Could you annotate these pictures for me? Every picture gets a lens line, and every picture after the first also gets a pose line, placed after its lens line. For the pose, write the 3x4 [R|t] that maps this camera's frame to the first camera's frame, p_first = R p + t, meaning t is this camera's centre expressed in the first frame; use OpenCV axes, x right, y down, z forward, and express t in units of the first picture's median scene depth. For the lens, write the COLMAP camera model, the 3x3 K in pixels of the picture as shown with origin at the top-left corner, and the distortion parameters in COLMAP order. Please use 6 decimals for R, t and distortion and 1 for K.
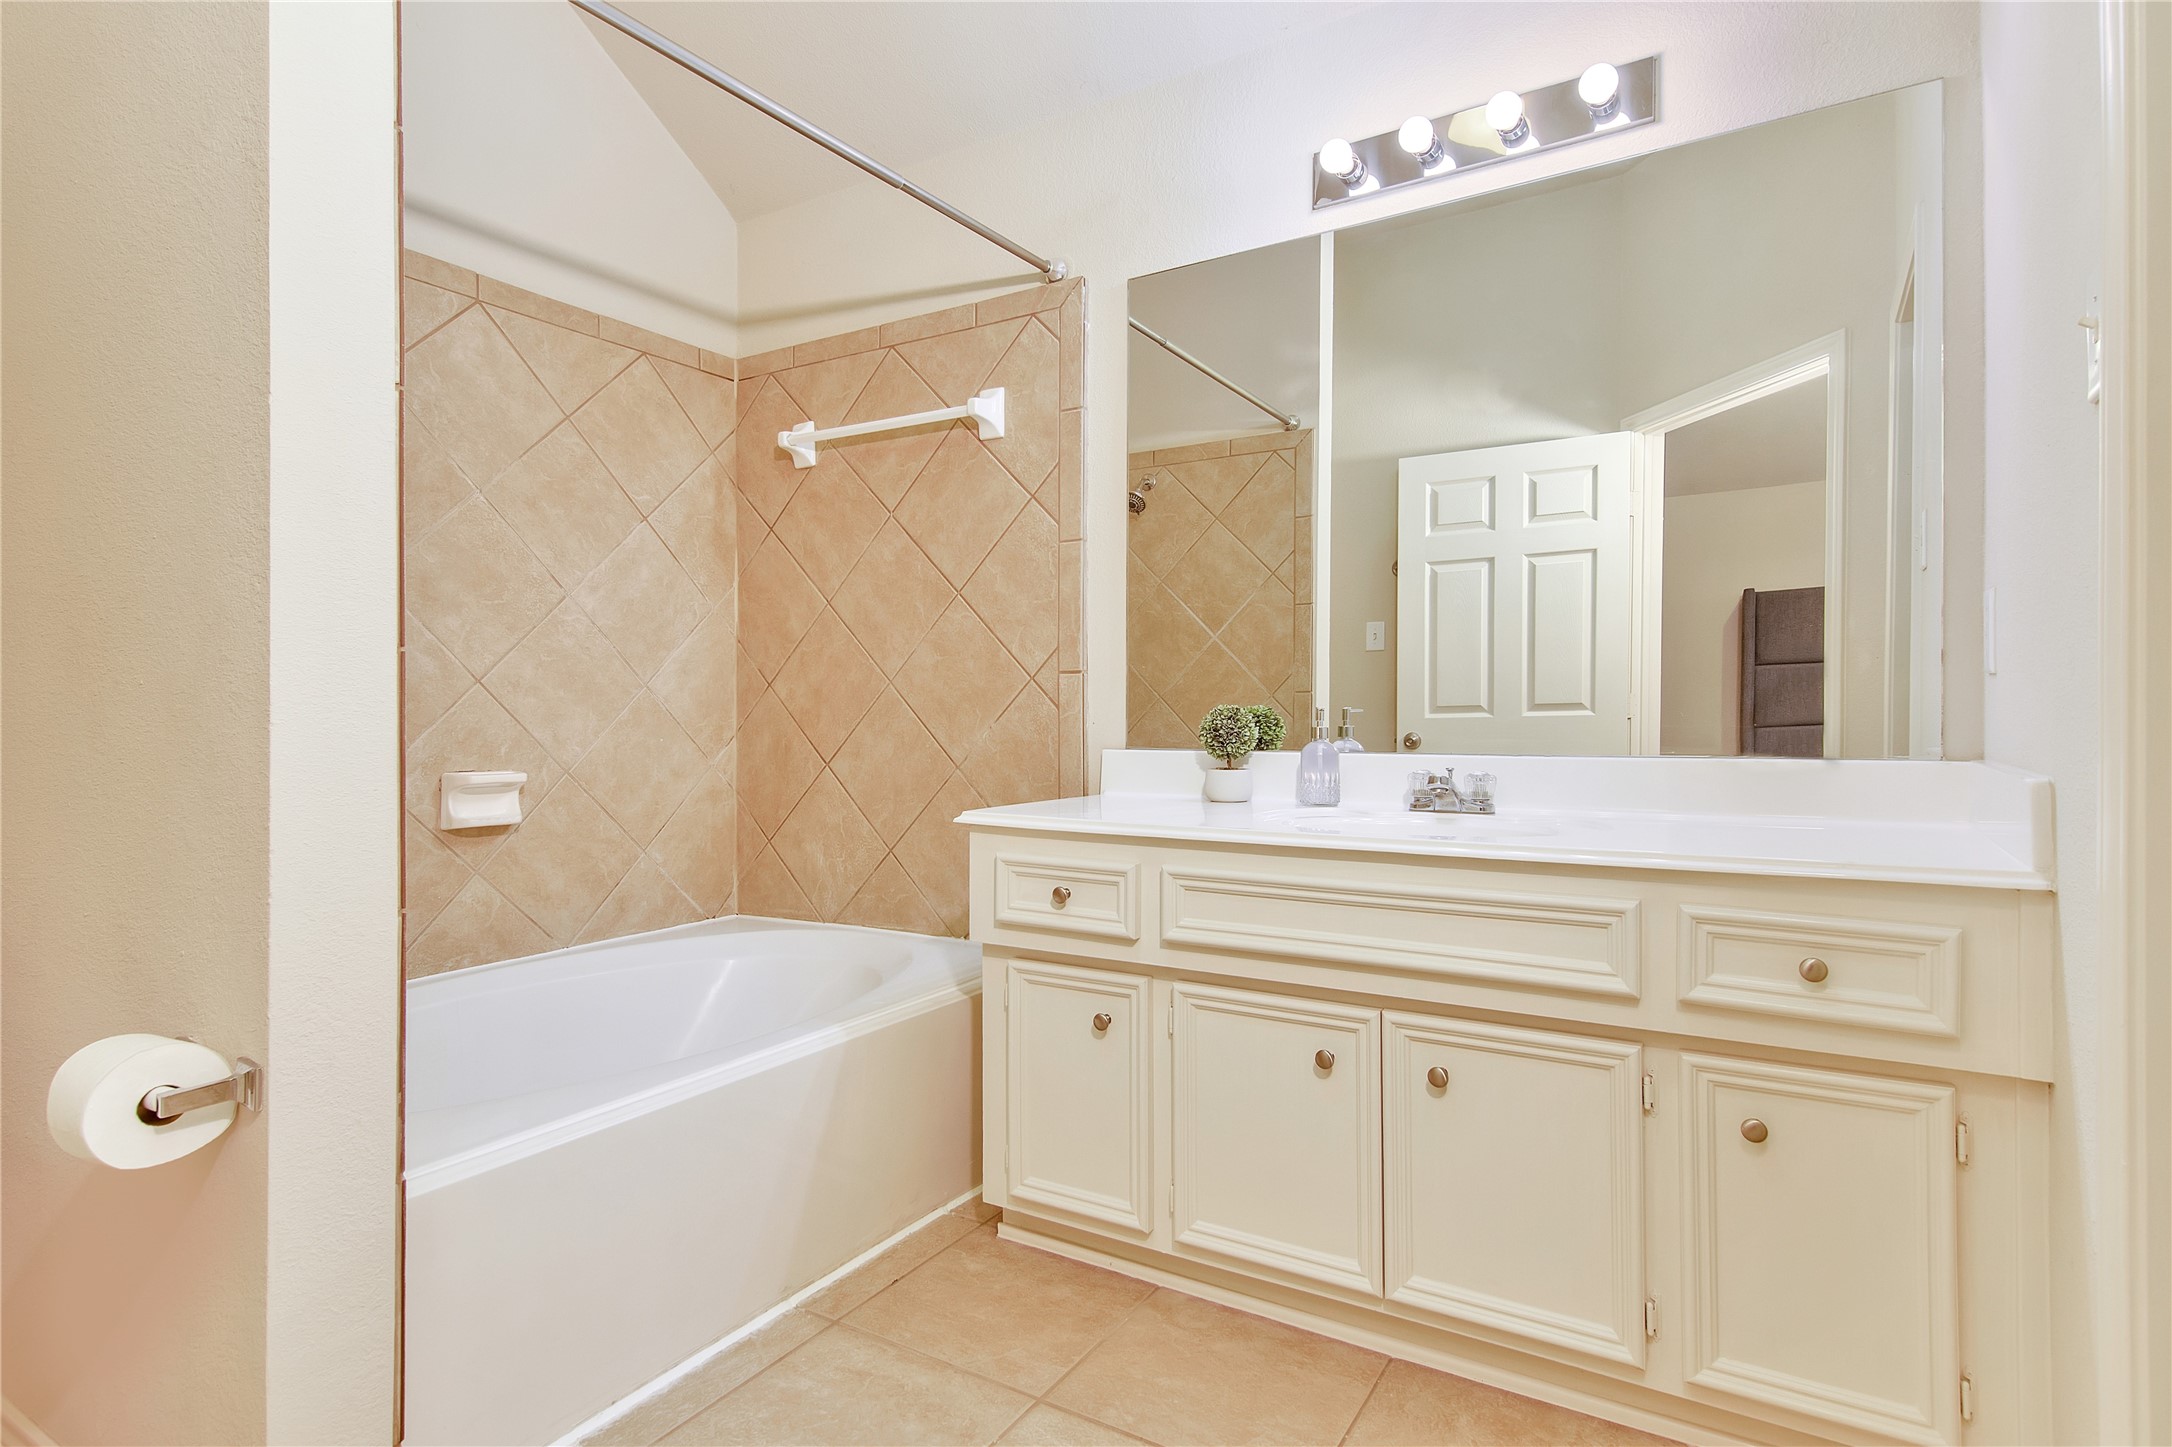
lens RADIAL K [[1122.1, 0, 1073.8], [0, 1122.1, 720.6], [0, 0, 1]] dist [0.014968, -0.003208]
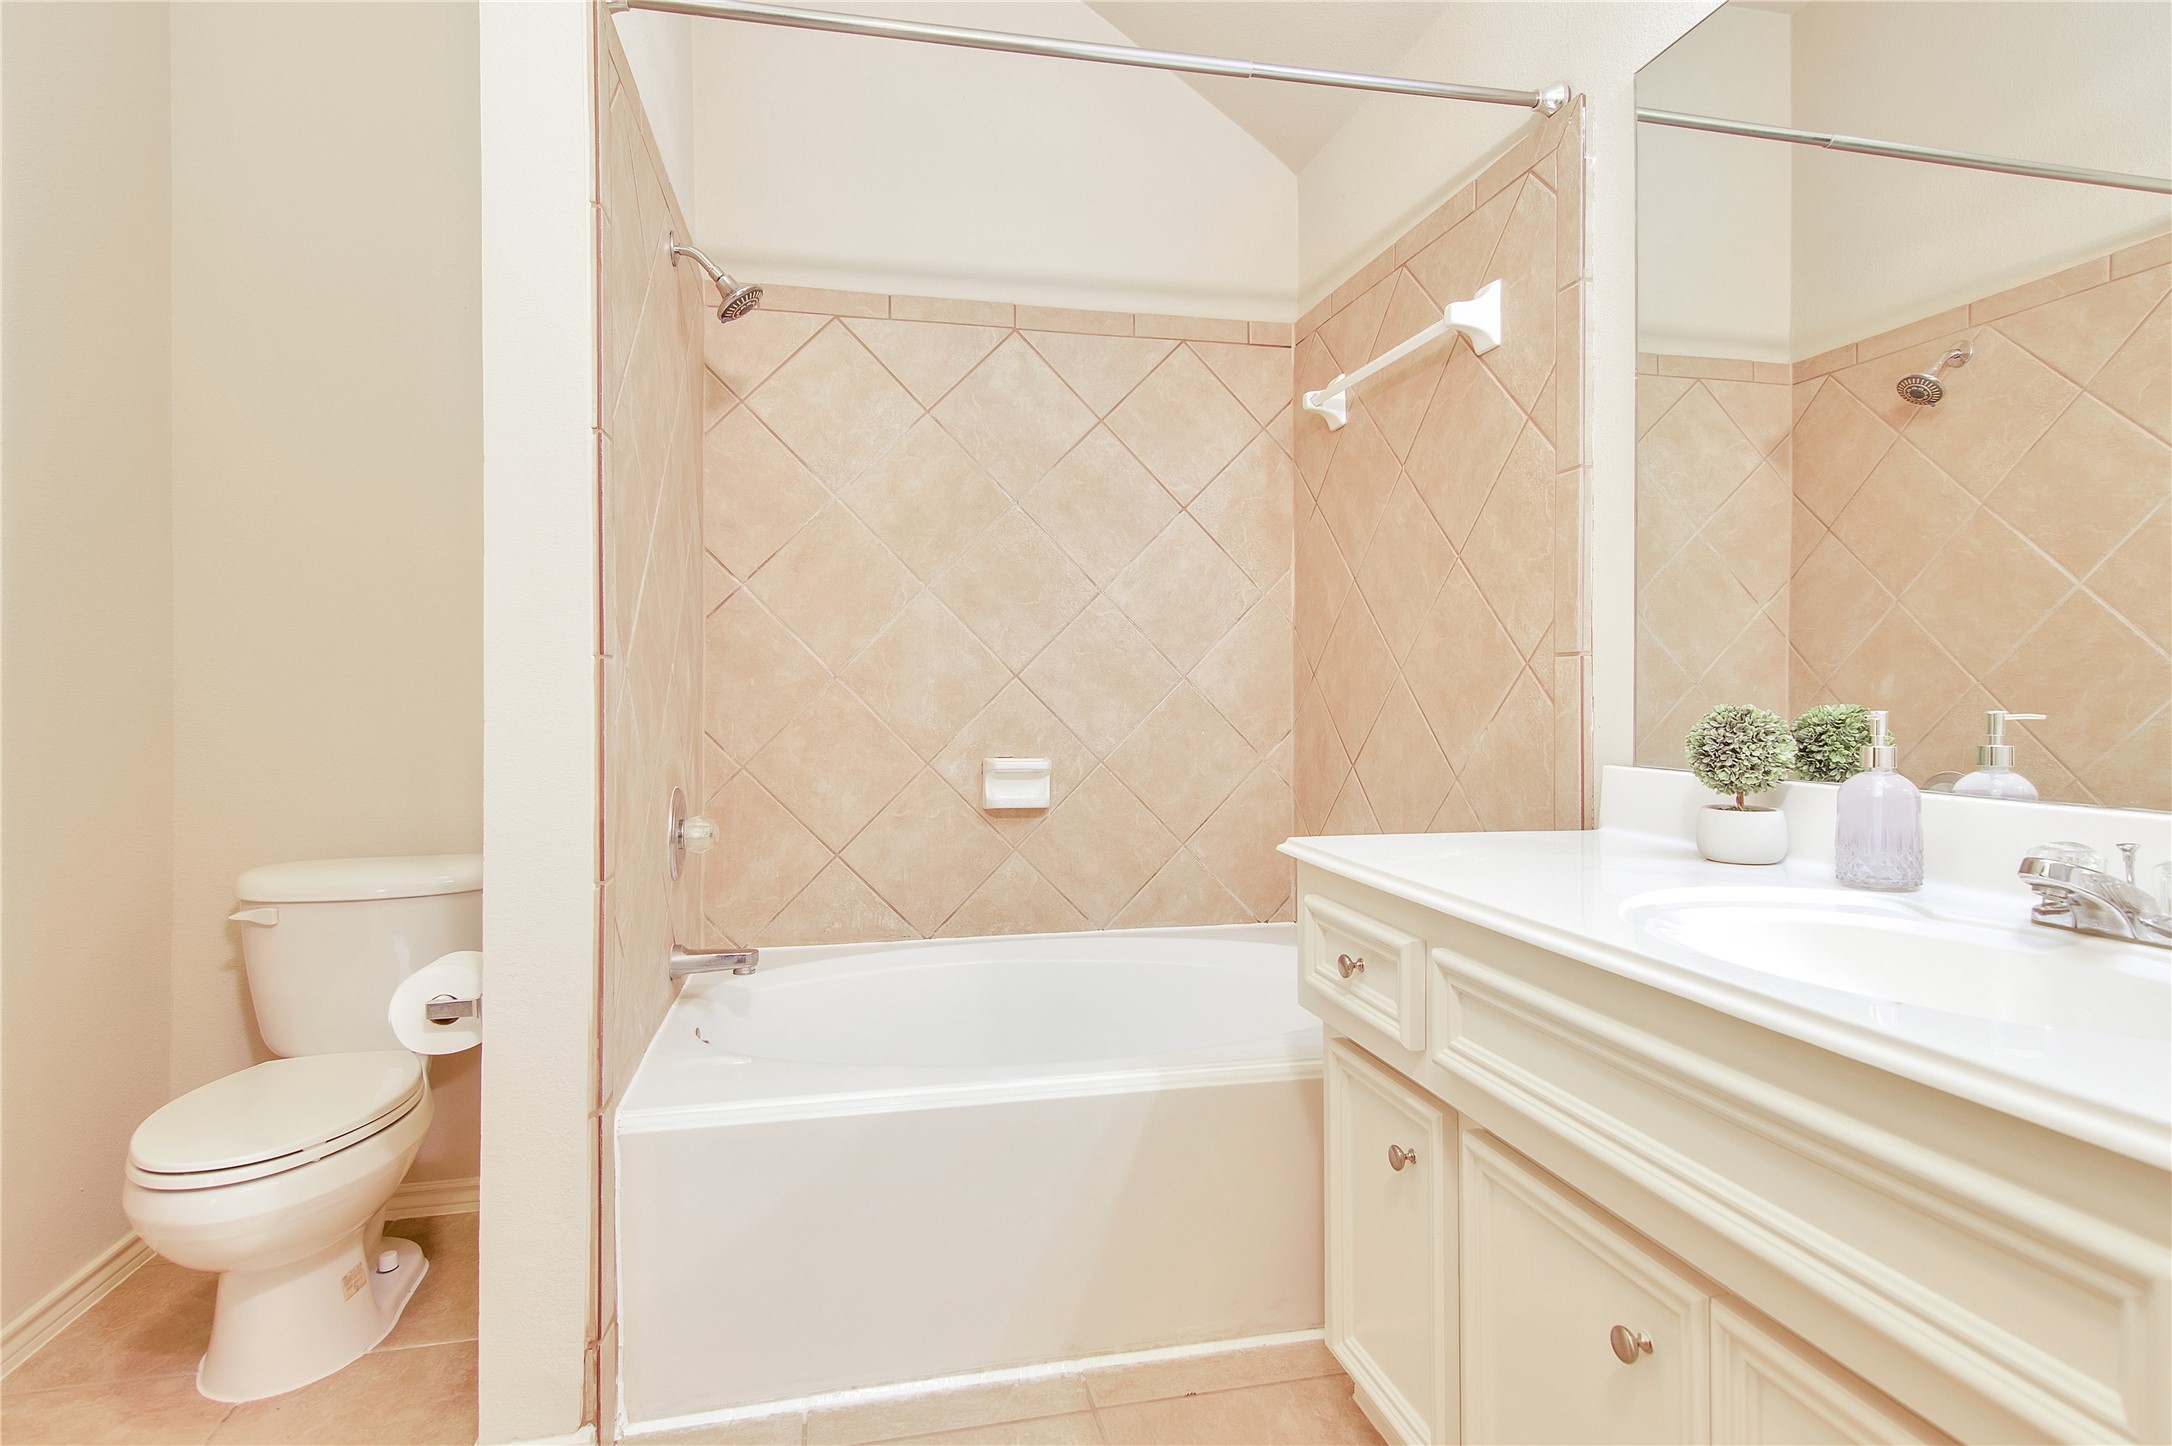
lens RADIAL K [[1122.1, 0, 1101.1], [0, 1122.1, 701.1], [0, 0, 1]] dist [0.014968, -0.003208]
pose [[0.694796, 0.006754, -0.719175, 0.302212], [-0.007150, 0.999971, 0.002482, -0.013077], [0.719171, 0.003418, 0.694824, 0.285626]]
